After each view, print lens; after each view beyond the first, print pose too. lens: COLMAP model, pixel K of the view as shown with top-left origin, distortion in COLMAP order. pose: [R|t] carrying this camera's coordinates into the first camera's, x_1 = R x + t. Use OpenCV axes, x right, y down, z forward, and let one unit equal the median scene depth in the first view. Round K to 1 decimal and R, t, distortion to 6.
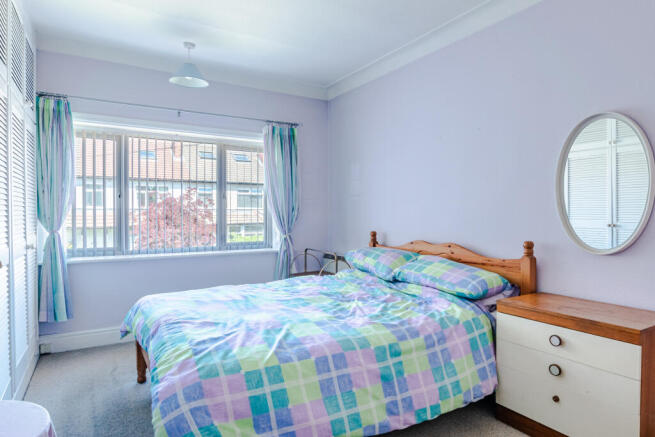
lens RADIAL K [[397.1, 0, 330.2], [0, 397.1, 217.8], [0, 0, 1]] dist [0.001829, -0.000698]
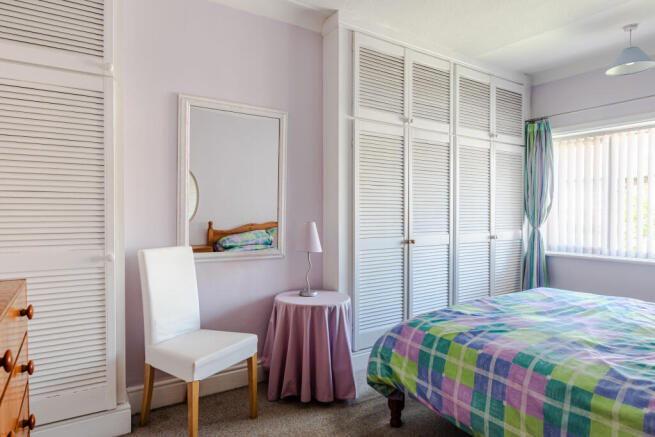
lens RADIAL K [[397.1, 0, 329.9], [0, 397.1, 217.1], [0, 0, 1]] dist [0.001829, -0.000698]
pose [[0.034778, 0.009843, -0.999347, 0.870333], [-0.014956, 0.999845, 0.009327, -0.004225], [0.999283, 0.014621, 0.034919, 0.495465]]
